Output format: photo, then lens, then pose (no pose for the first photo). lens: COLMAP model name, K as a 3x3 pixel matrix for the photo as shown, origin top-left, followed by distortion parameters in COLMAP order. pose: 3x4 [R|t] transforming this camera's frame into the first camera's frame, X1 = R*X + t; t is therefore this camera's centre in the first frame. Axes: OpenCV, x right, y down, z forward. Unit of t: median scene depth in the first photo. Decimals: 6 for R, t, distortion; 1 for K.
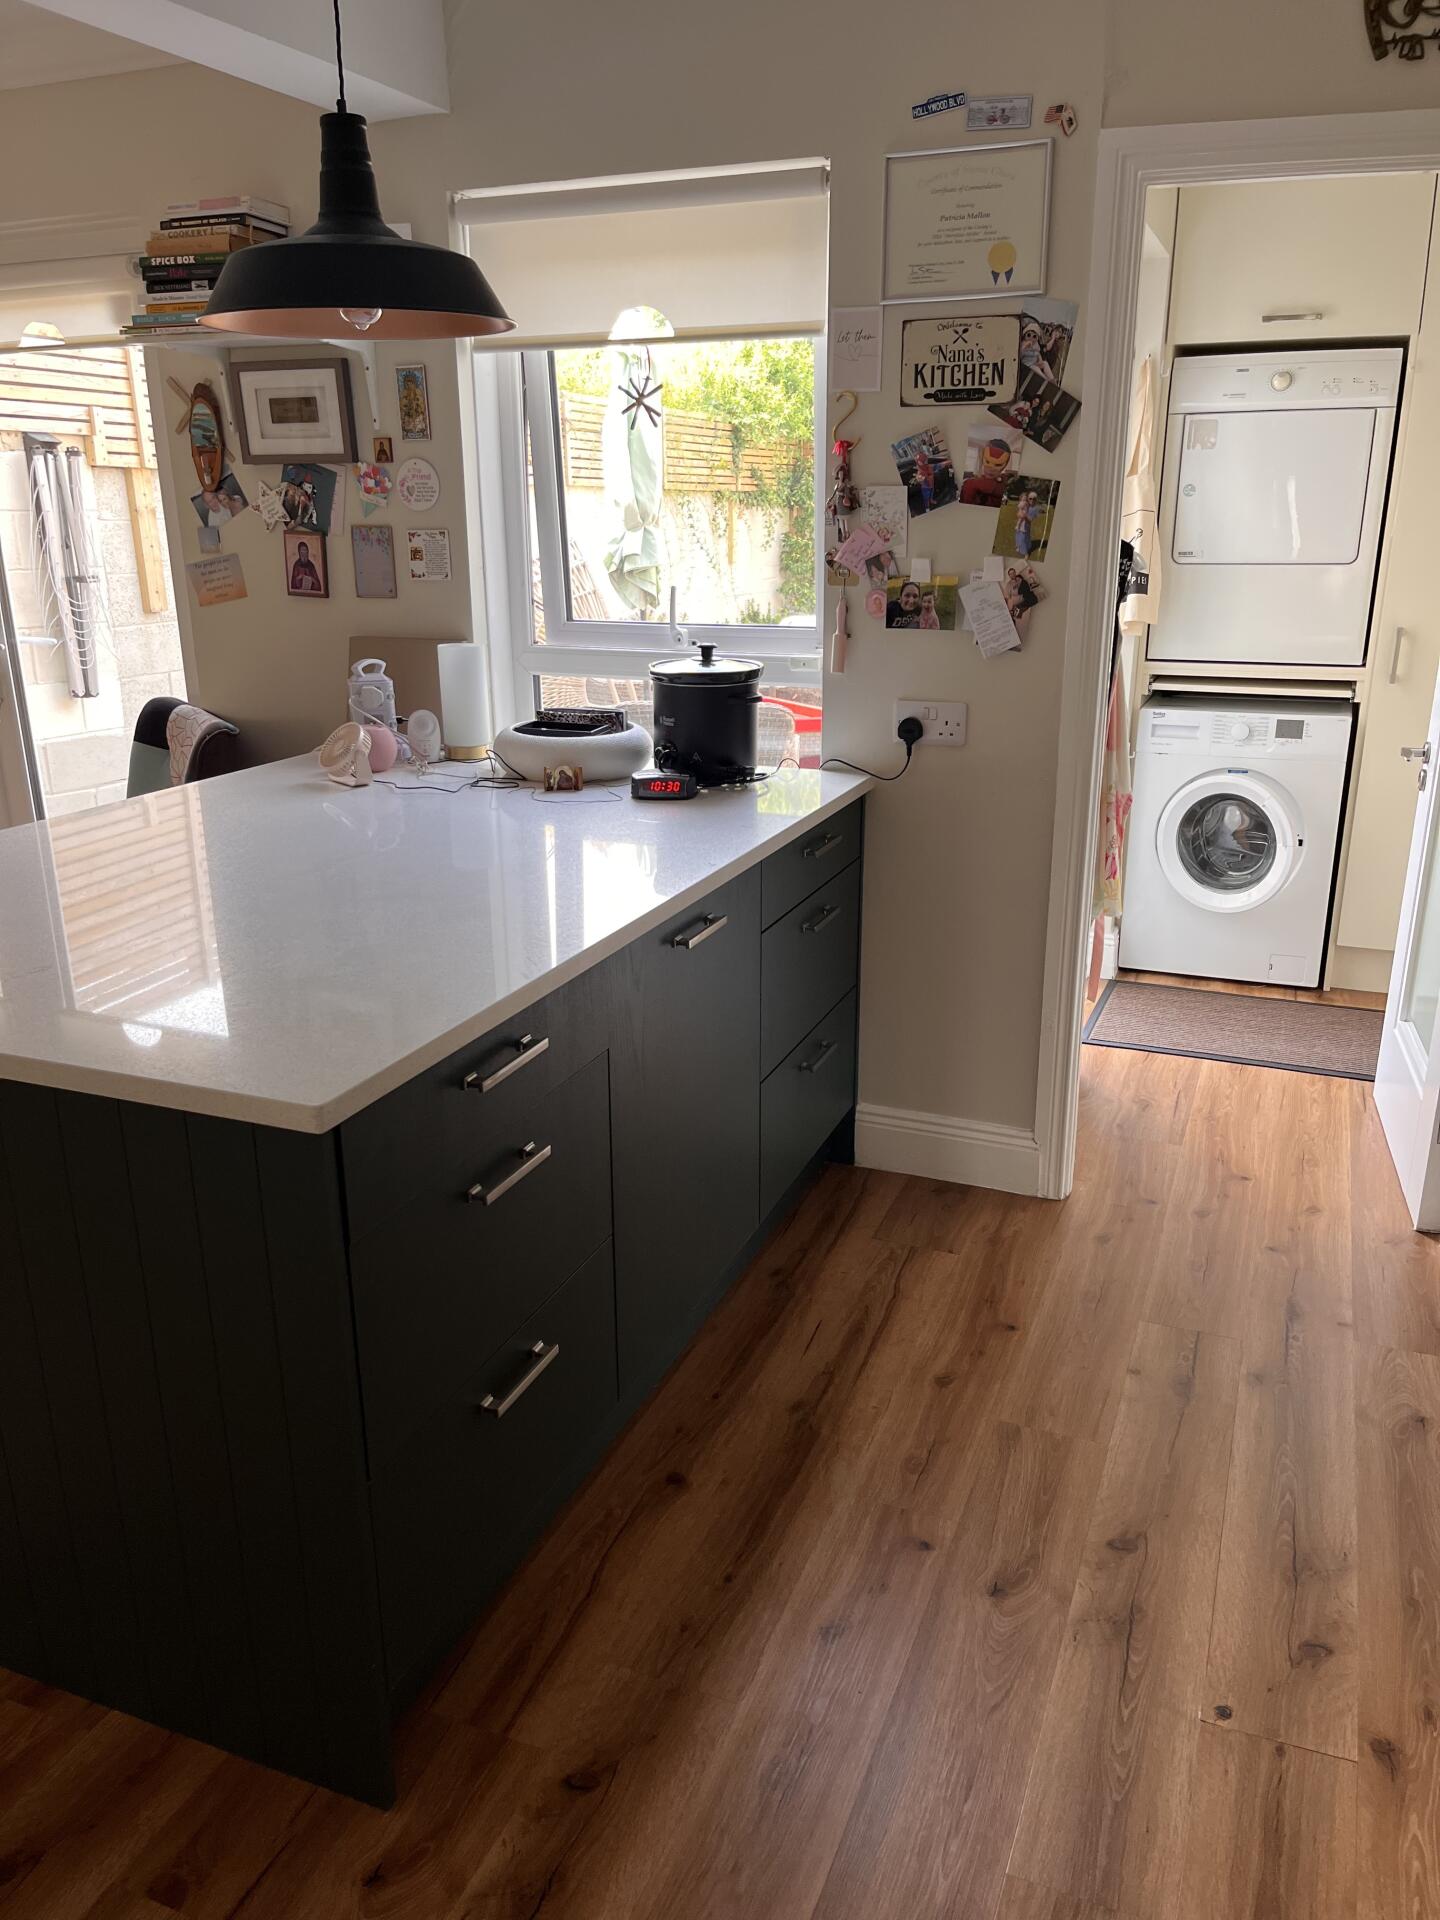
lens RADIAL K [[1448.9, 0, 739.5], [0, 1448.9, 963.6], [0, 0, 1]] dist [0.051275, -0.062877]
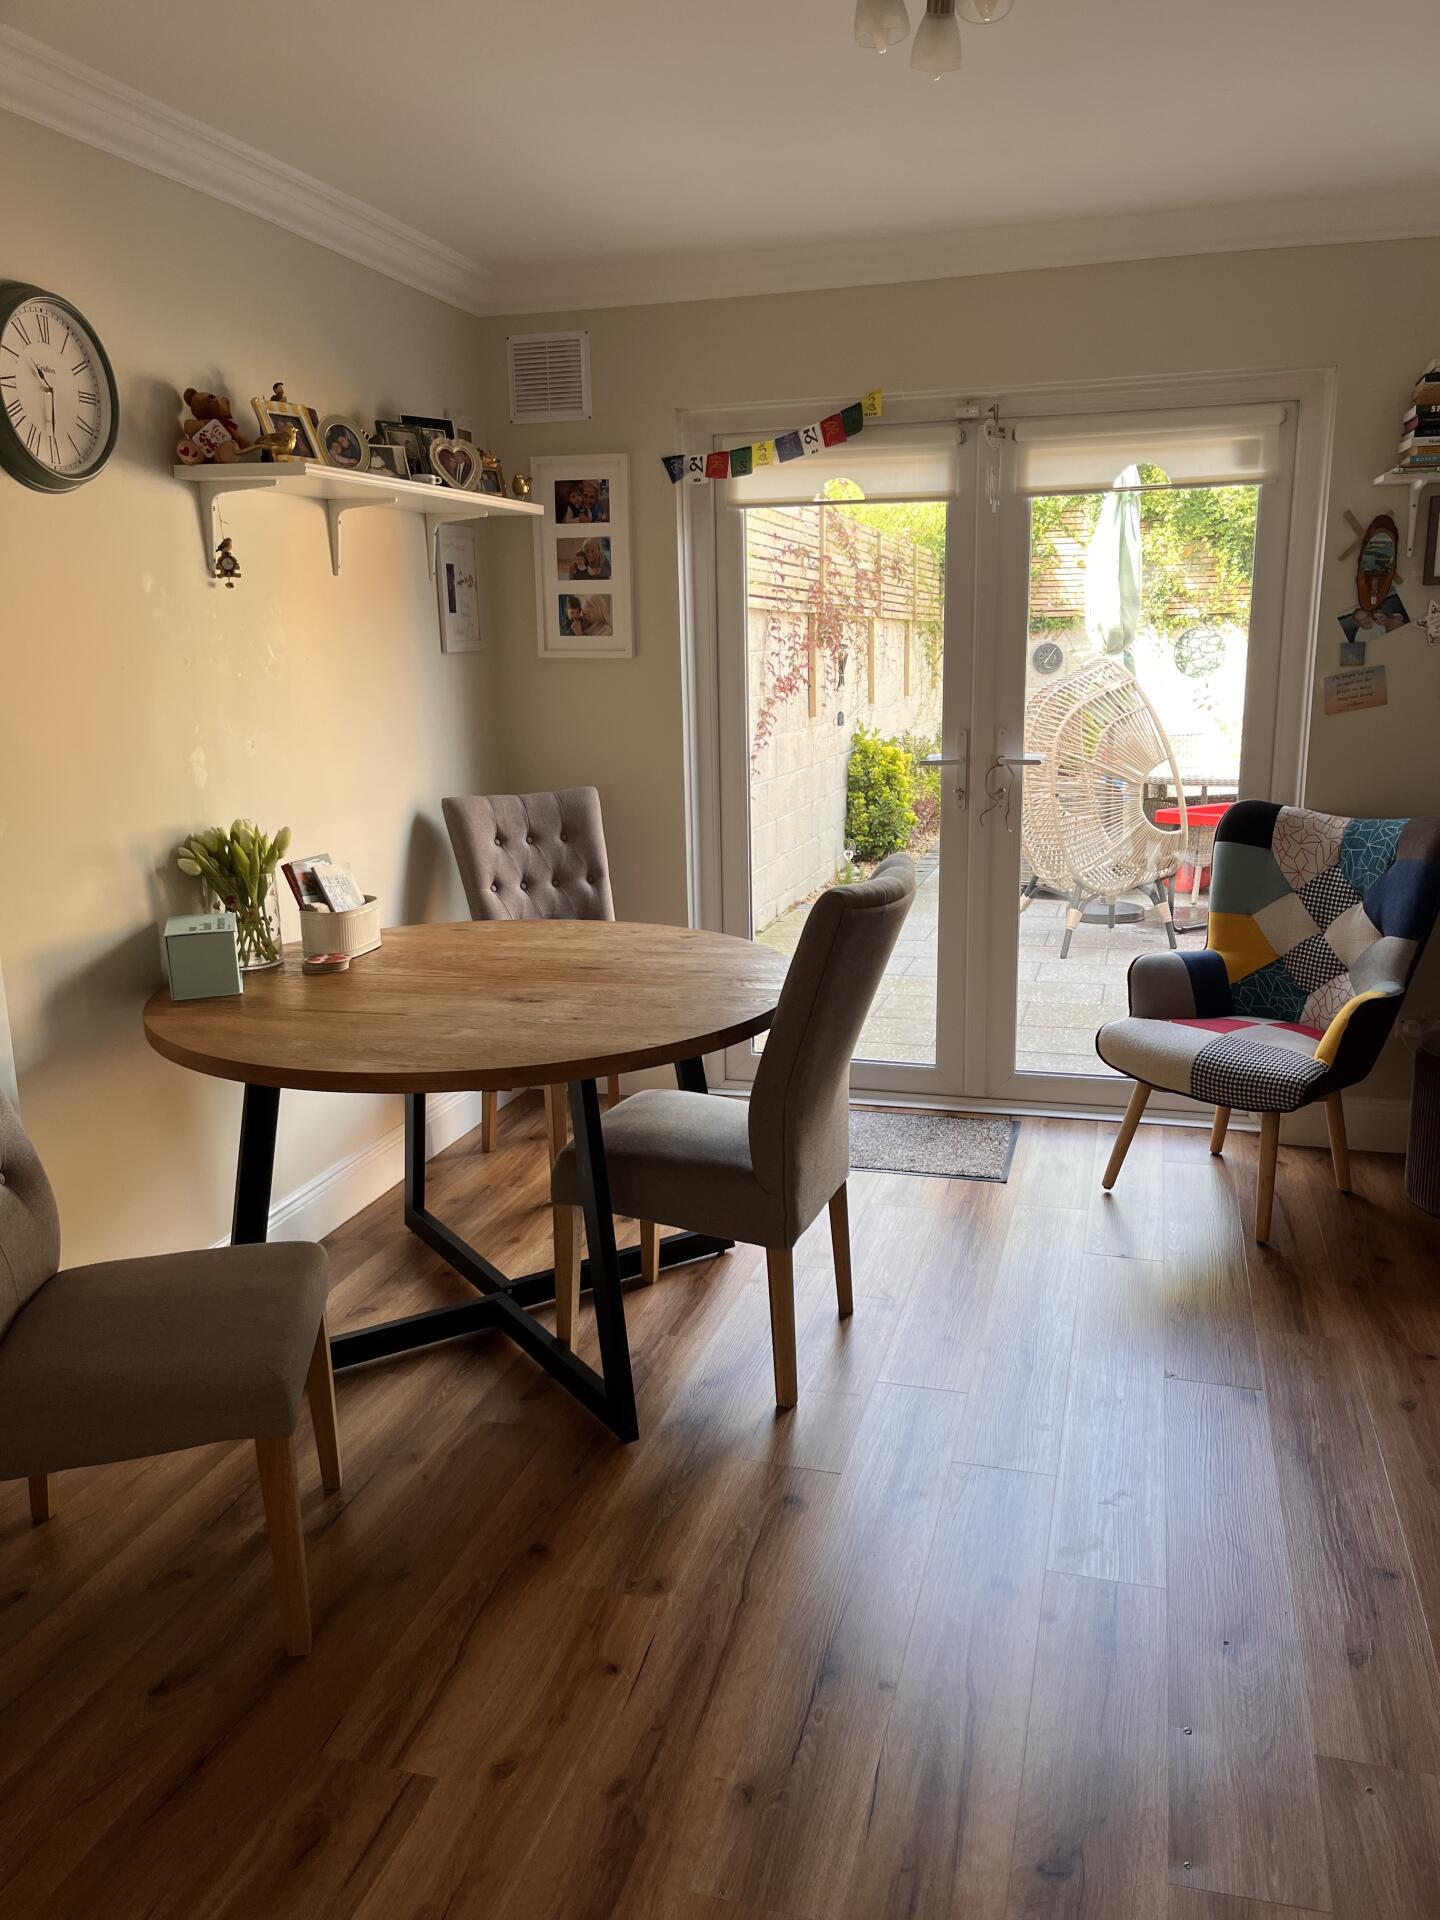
lens RADIAL K [[1448.9, 0, 740.1], [0, 1448.9, 970.6], [0, 0, 1]] dist [0.051275, -0.062877]
pose [[0.994615, -0.038484, 0.096226, -0.979670], [0.046216, 0.995765, -0.079468, 0.012716], [-0.092760, 0.083488, 0.992182, -0.026197]]
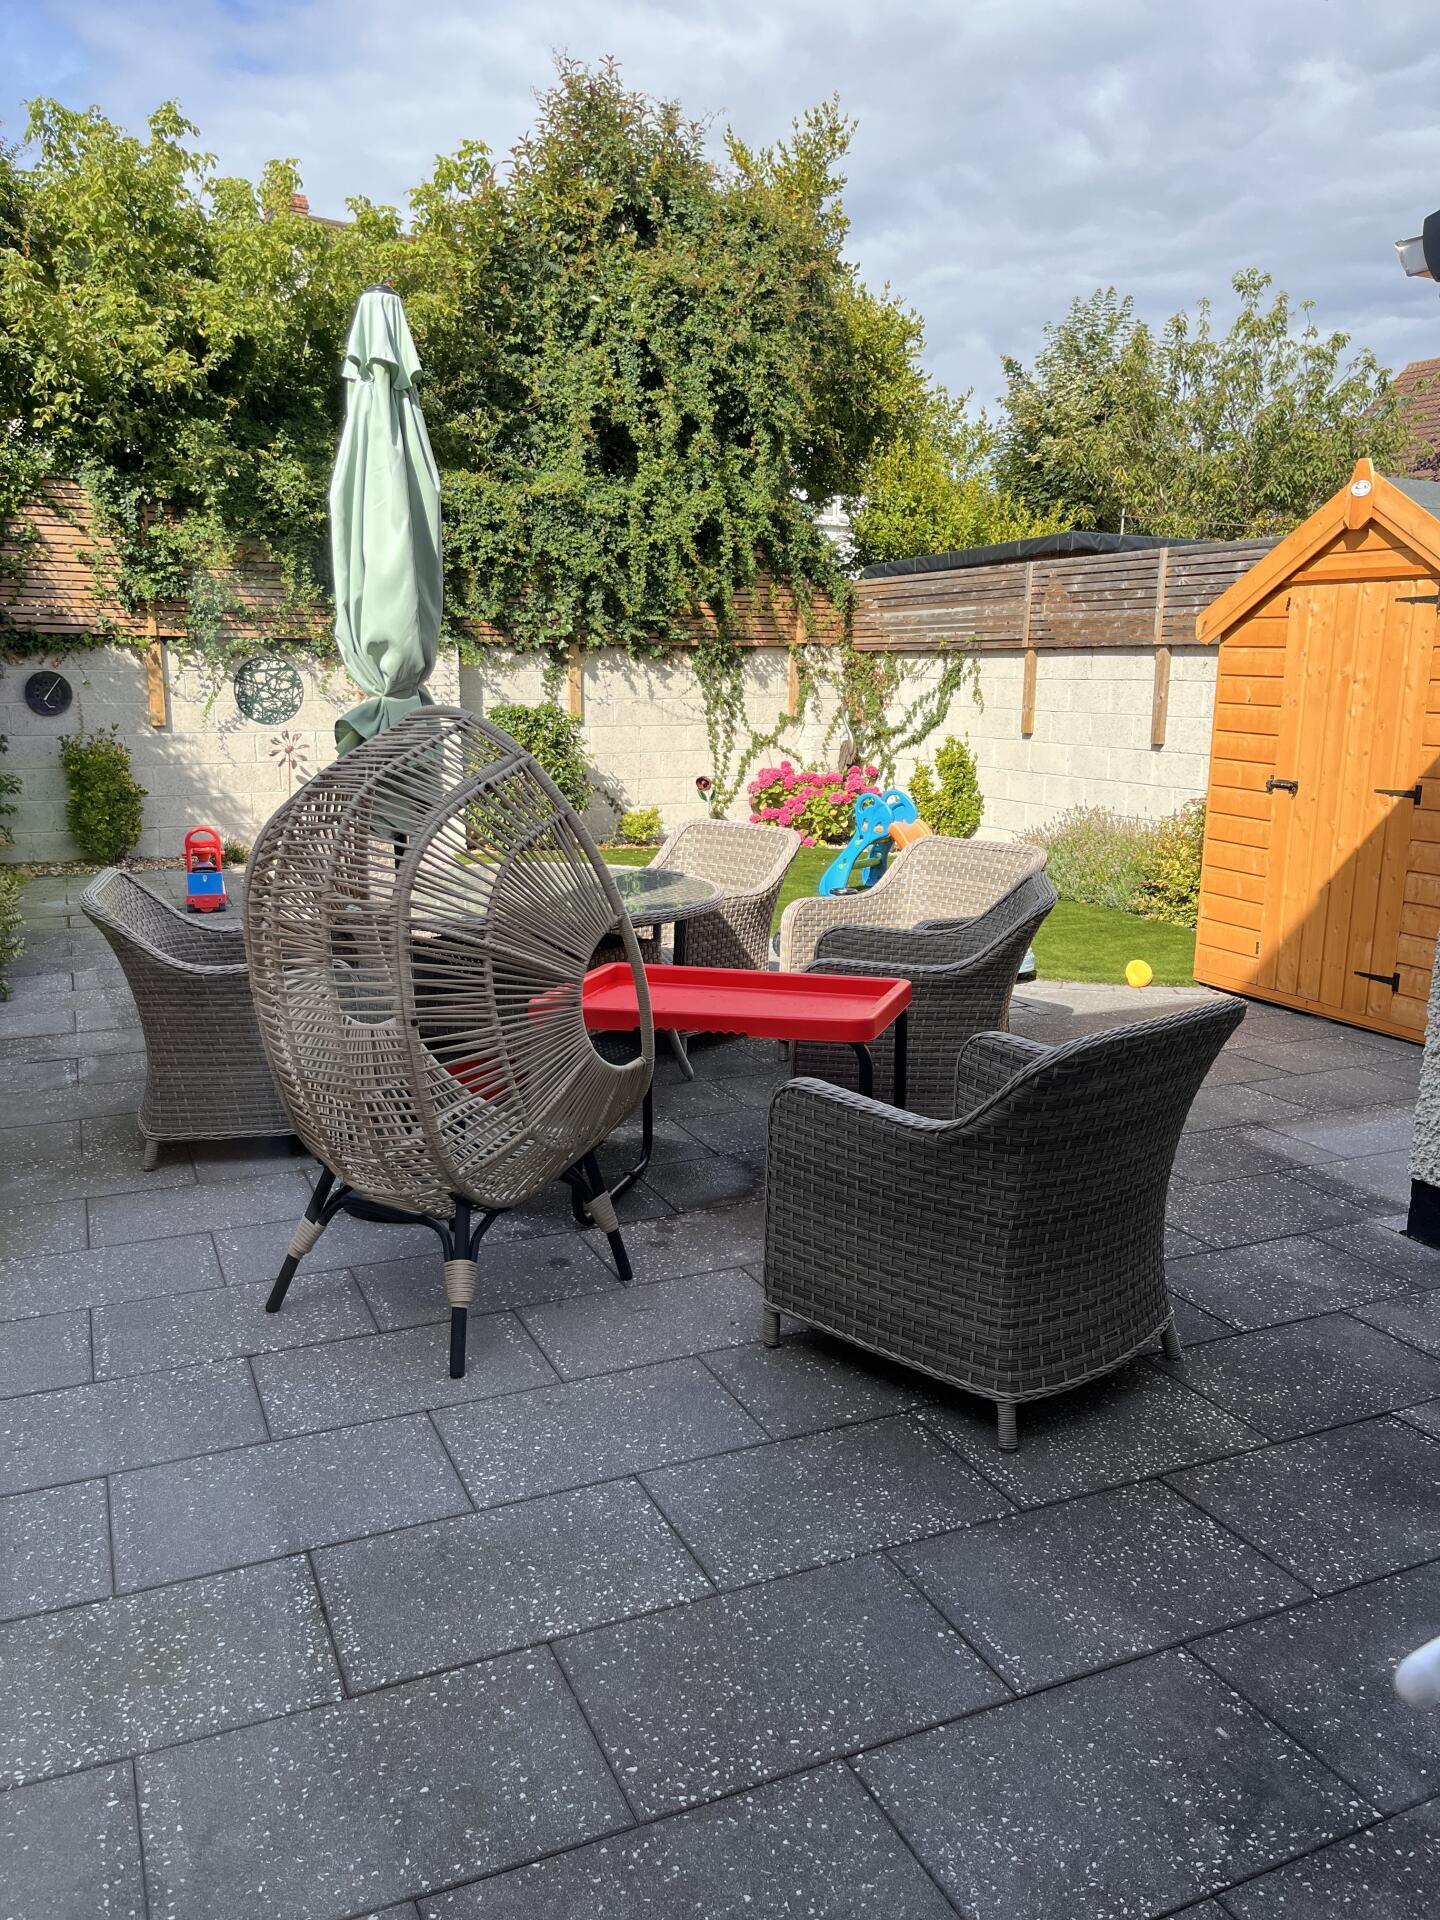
lens RADIAL K [[1448.9, 0, 726.6], [0, 1448.9, 967.3], [0, 0, 1]] dist [0.051275, -0.062877]
pose [[0.693167, -0.136699, 0.707695, -0.935791], [0.205694, 0.978537, -0.012456, -0.094289], [-0.690803, 0.154203, 0.706408, 0.319791]]
